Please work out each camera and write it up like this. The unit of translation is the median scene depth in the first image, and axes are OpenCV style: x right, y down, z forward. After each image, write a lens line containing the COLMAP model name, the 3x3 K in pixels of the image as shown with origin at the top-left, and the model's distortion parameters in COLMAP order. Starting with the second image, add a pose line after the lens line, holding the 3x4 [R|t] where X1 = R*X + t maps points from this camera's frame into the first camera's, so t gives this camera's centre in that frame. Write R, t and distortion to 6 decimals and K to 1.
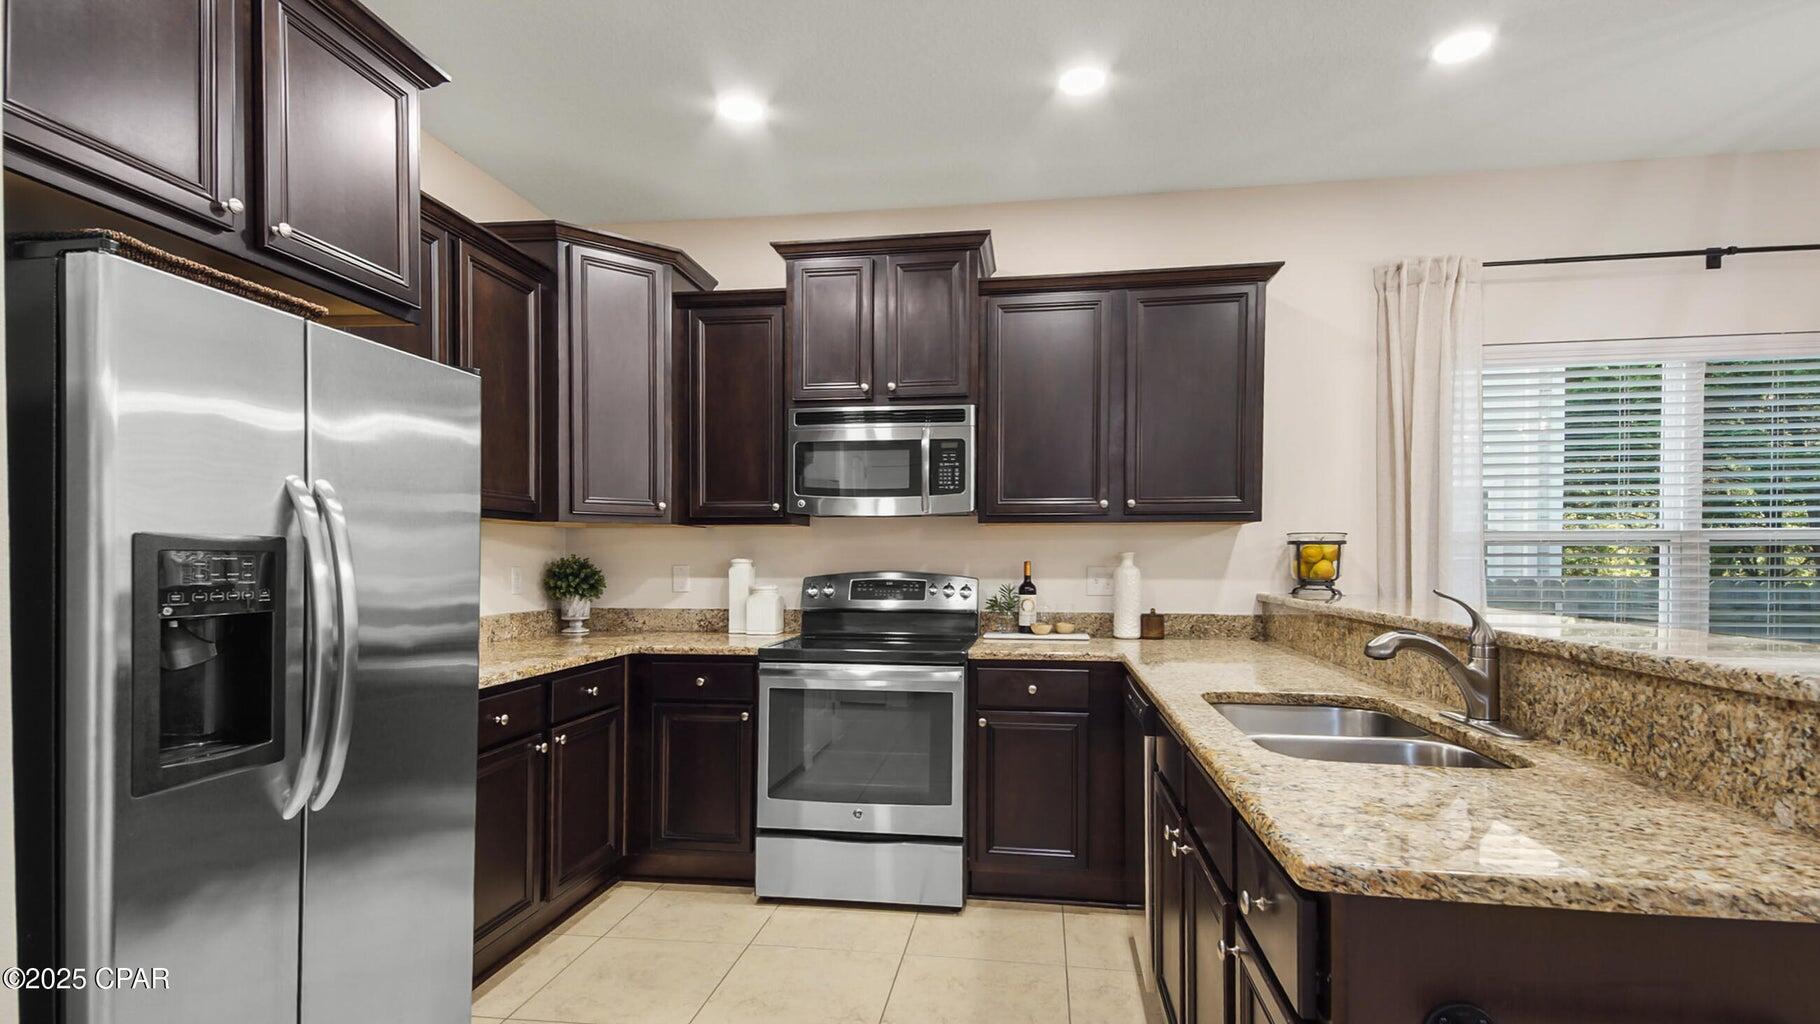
lens RADIAL K [[857.8, 0, 913.8], [0, 857.8, 563.7], [0, 0, 1]] dist [0.002406, 0.000078]
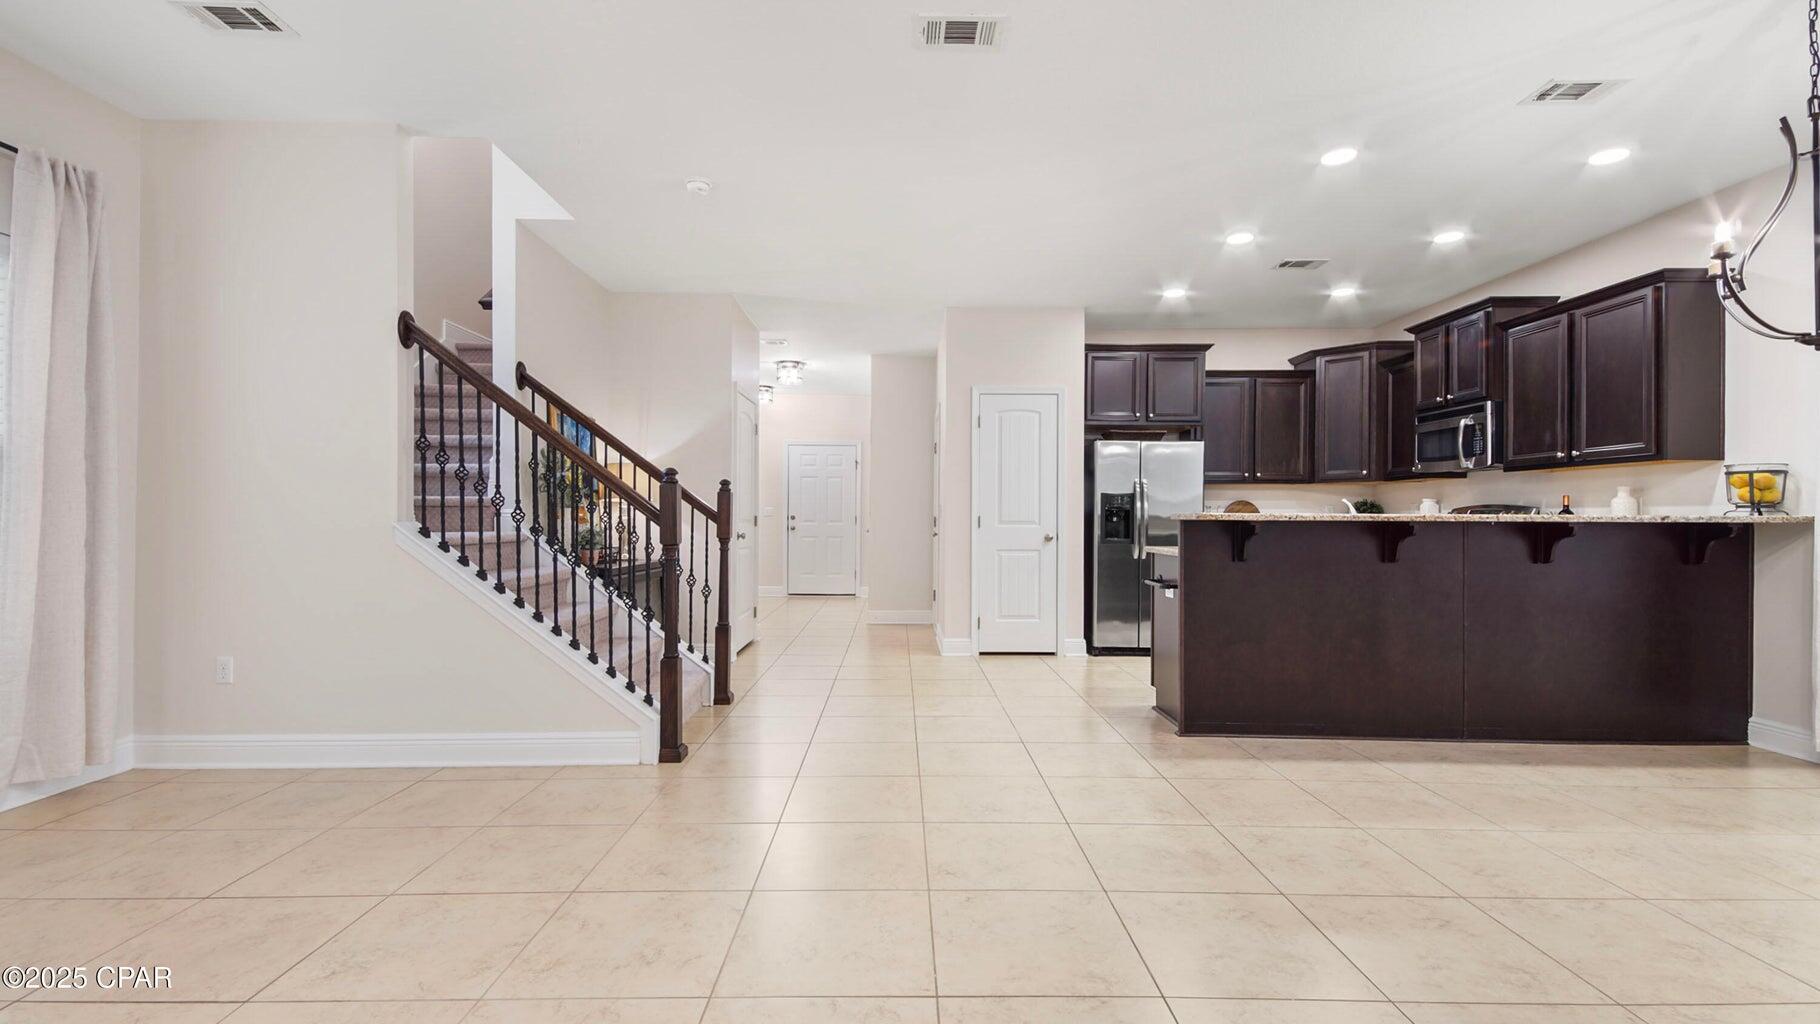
lens RADIAL K [[857.8, 0, 908.7], [0, 857.8, 518.1], [0, 0, 1]] dist [0.002406, 0.000078]
pose [[0.149669, -0.004179, -0.988727, 1.545638], [-0.006591, 0.999965, -0.005224, 0.057133], [0.988714, 0.007299, 0.149636, -0.356625]]
